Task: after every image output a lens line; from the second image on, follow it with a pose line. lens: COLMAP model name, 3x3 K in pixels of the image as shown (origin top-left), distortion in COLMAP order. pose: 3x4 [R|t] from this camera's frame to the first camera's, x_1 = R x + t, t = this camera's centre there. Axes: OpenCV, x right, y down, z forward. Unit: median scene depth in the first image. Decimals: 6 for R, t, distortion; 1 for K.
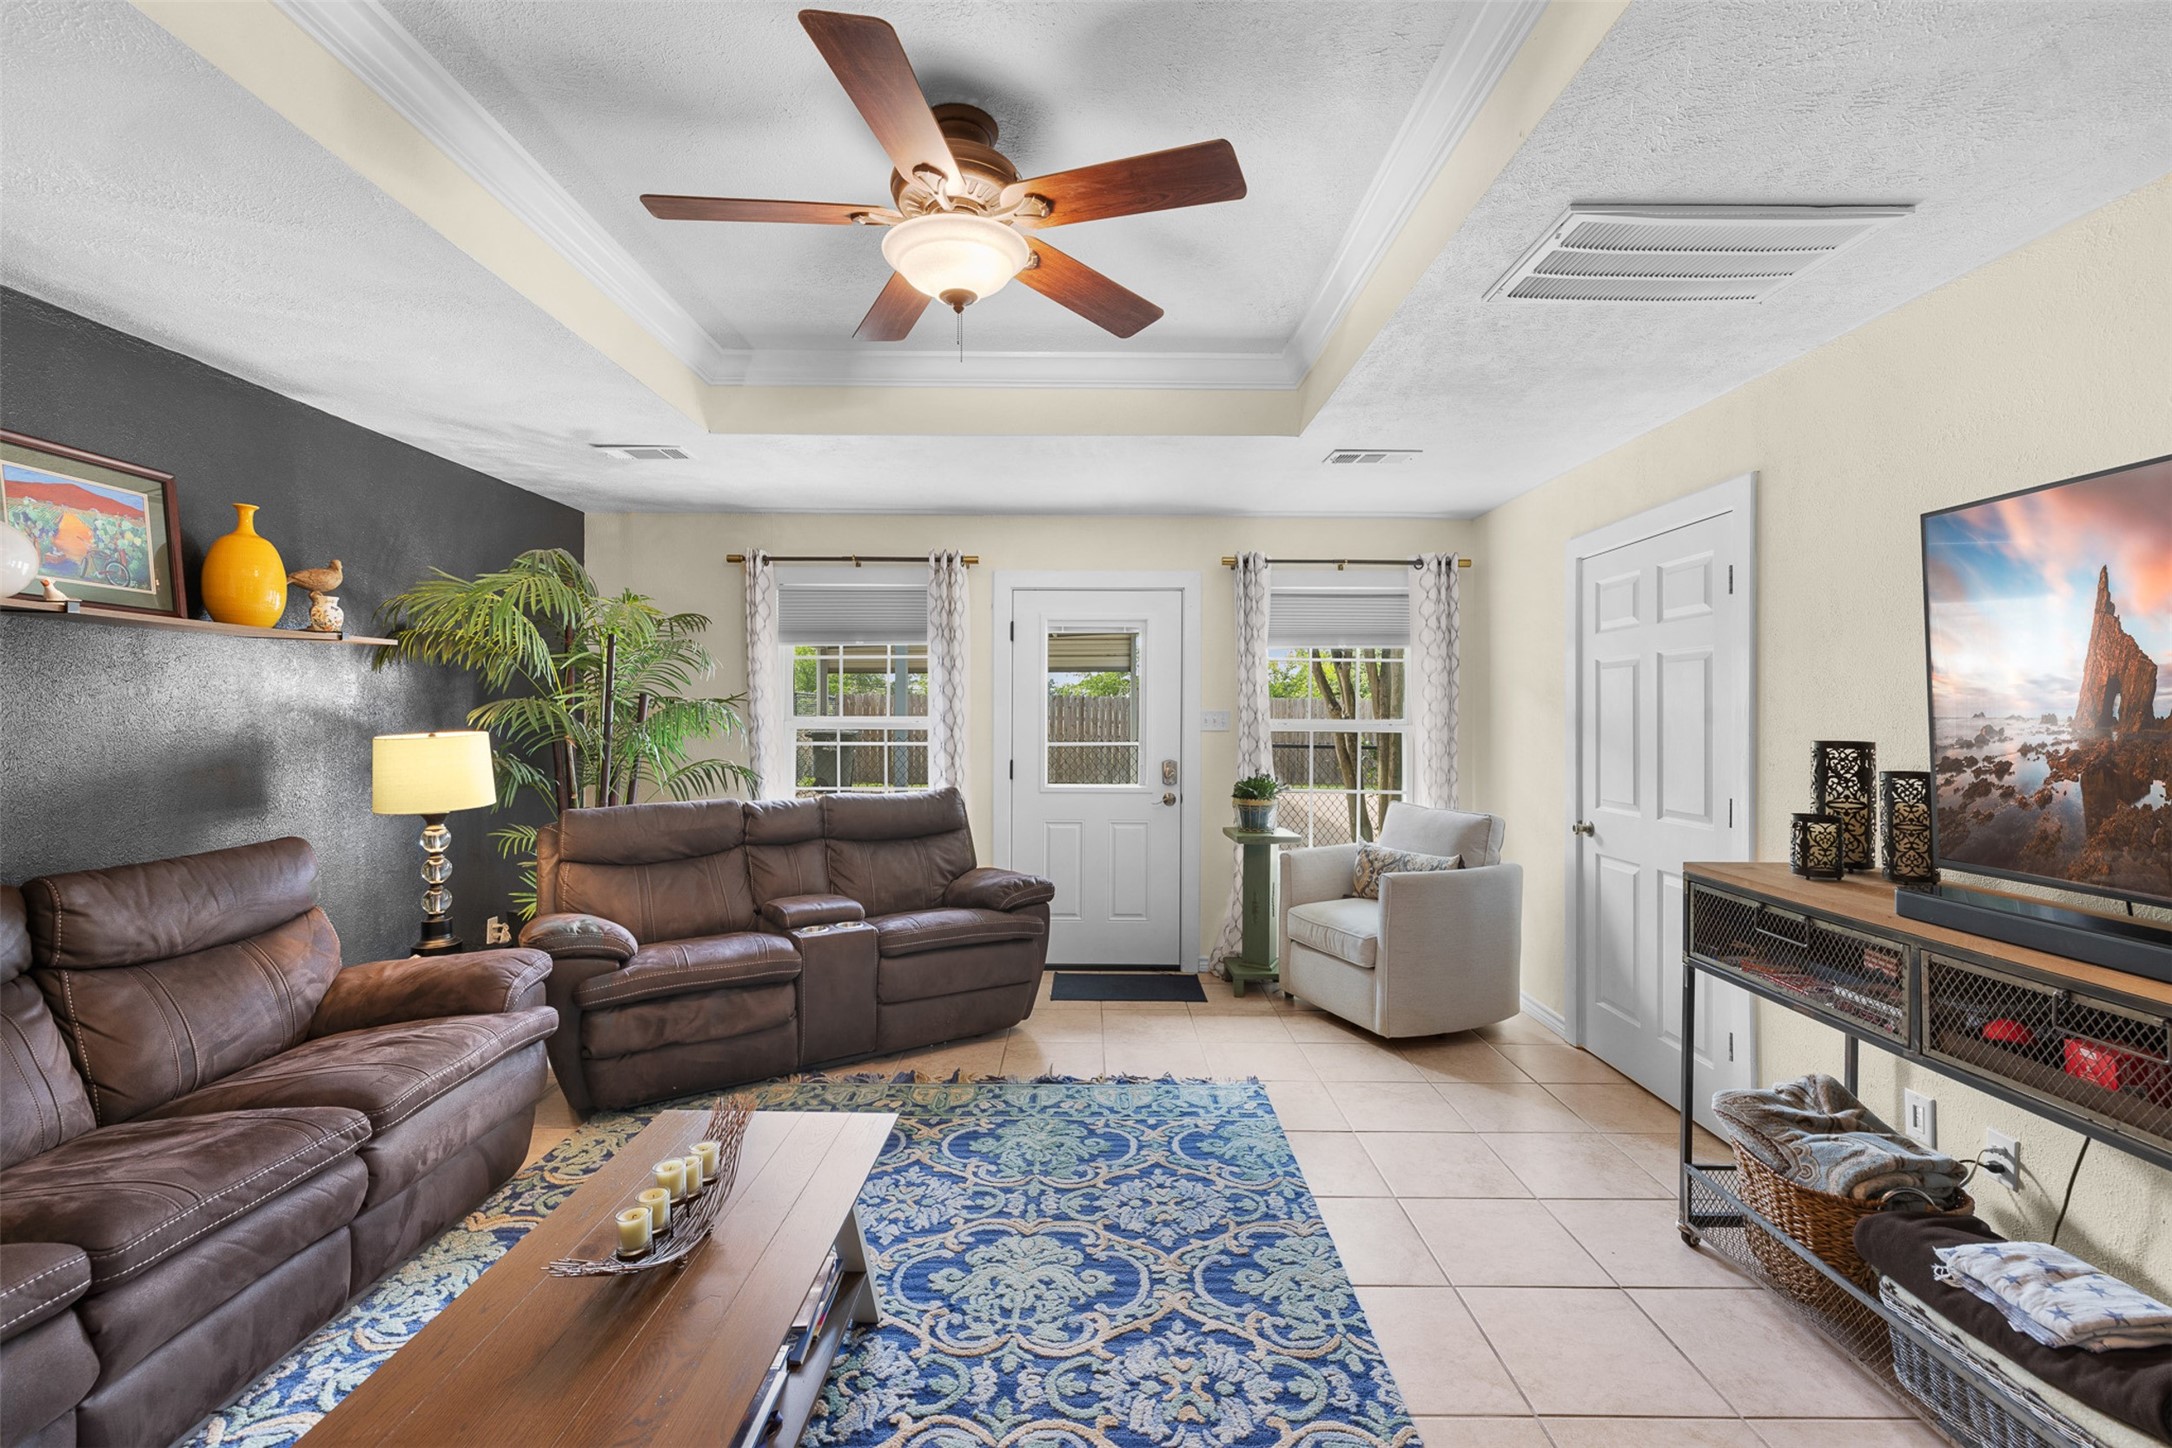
lens RADIAL K [[911.5, 0, 1089.1], [0, 911.5, 716.2], [0, 0, 1]] dist [0.001073, -0.000096]
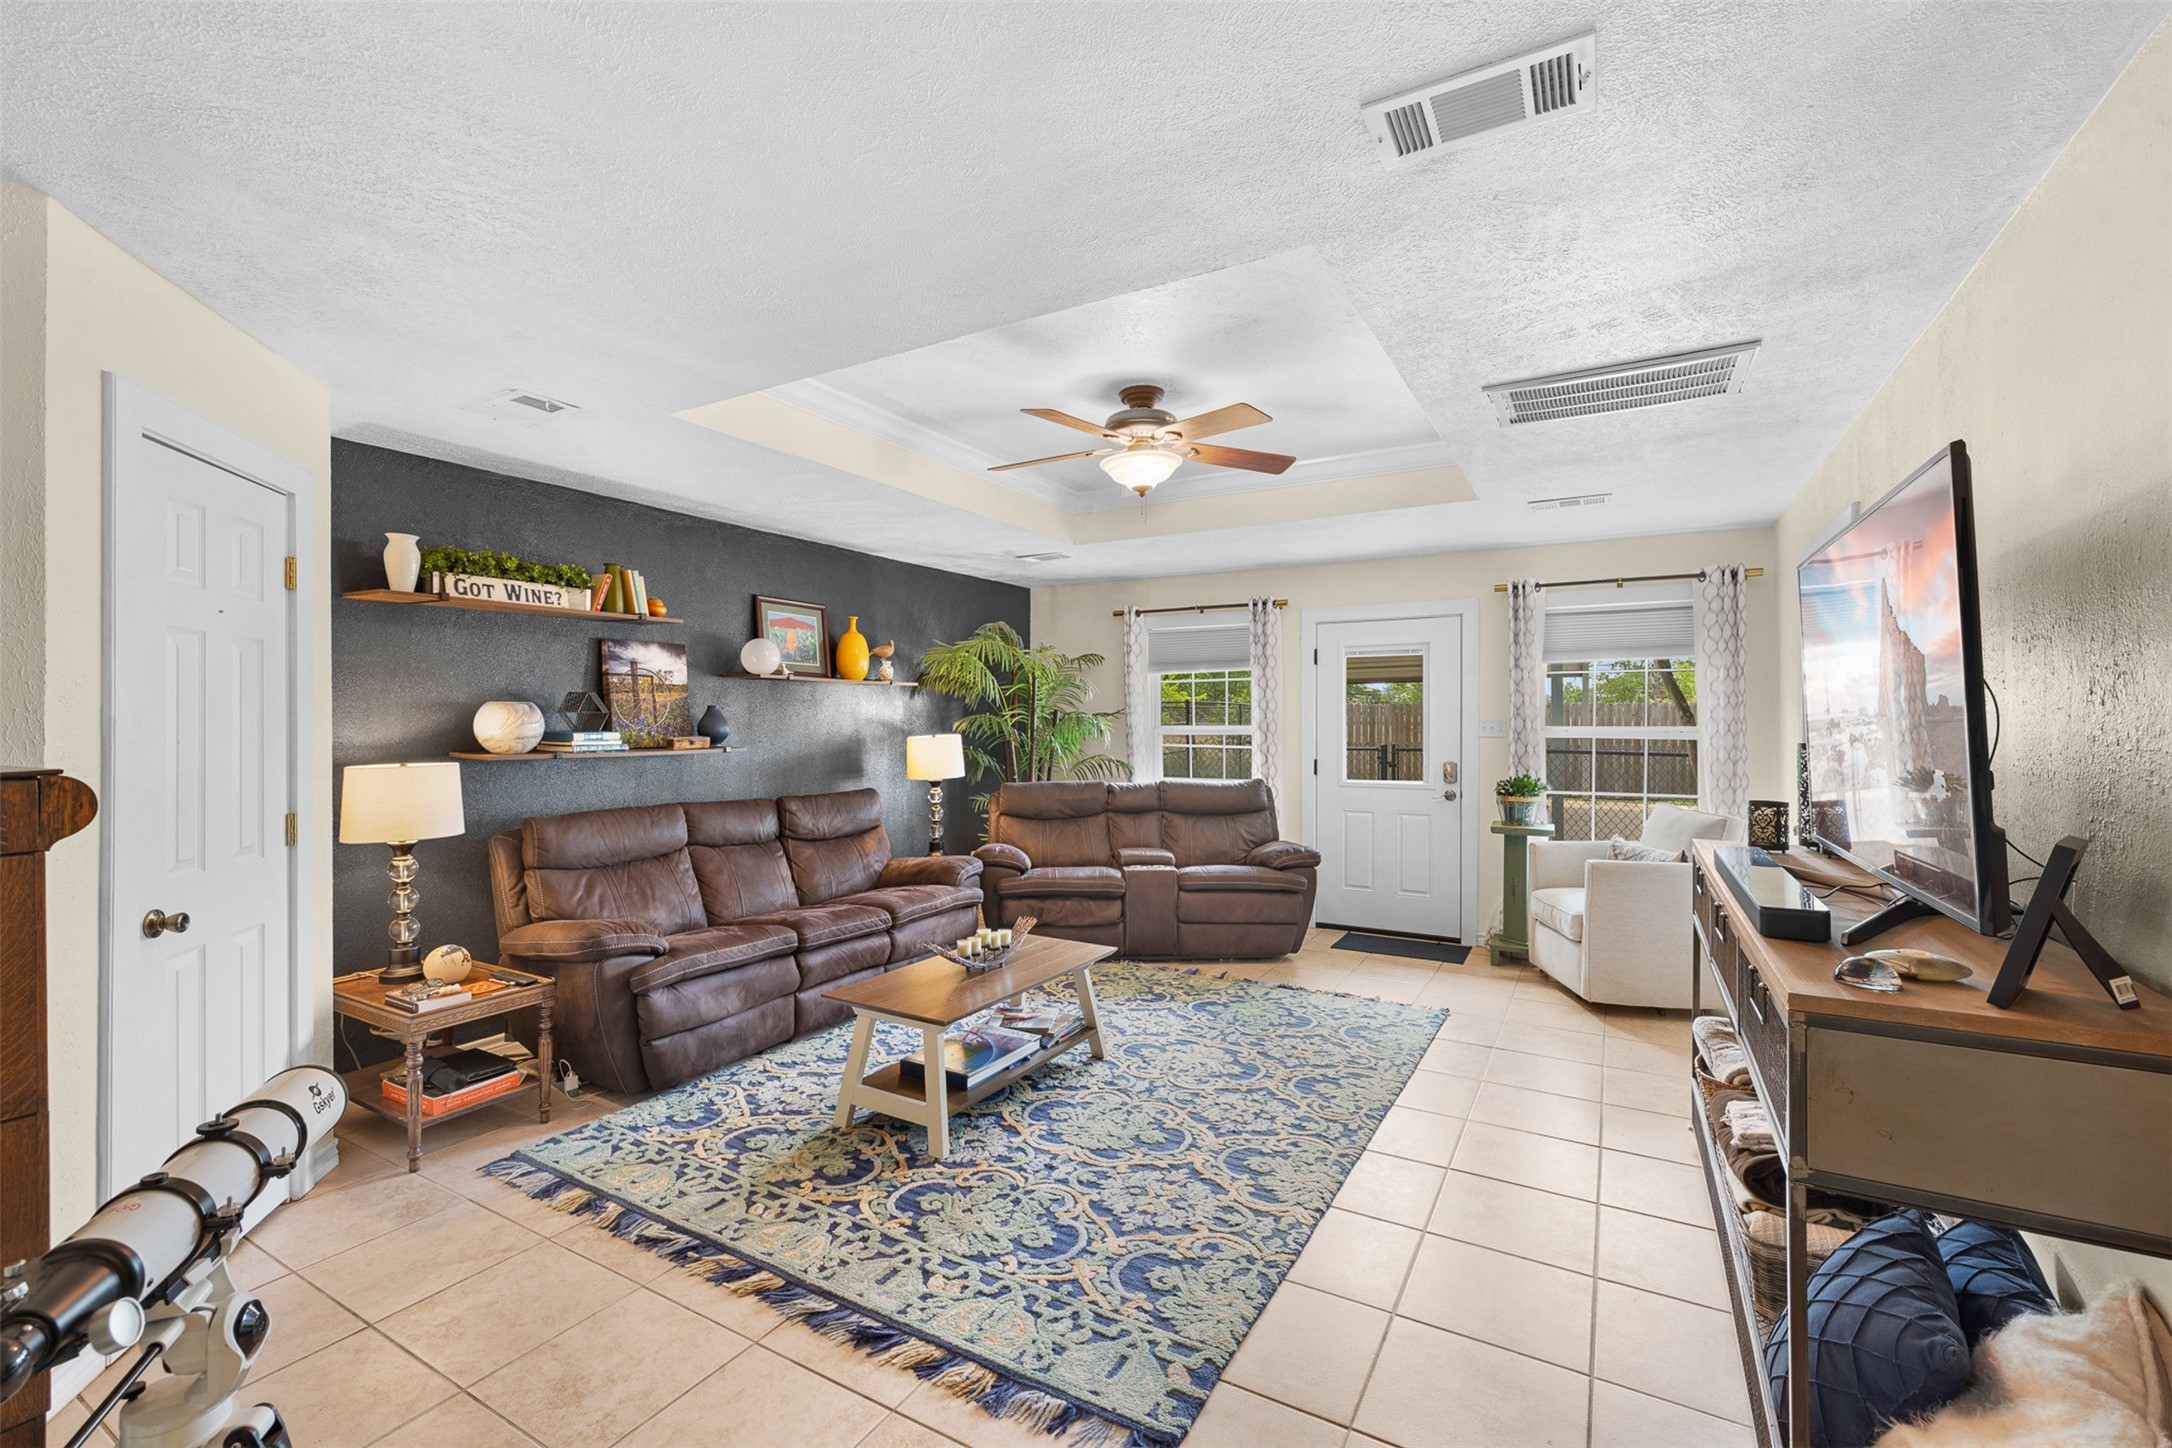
lens RADIAL K [[911.5, 0, 1085.4], [0, 911.5, 723.9], [0, 0, 1]] dist [0.001073, -0.000096]
pose [[0.866786, -0.002650, -0.498674, 0.389857], [0.002725, 0.999996, -0.000577, -0.001146], [0.498674, -0.000858, 0.866789, -0.359929]]
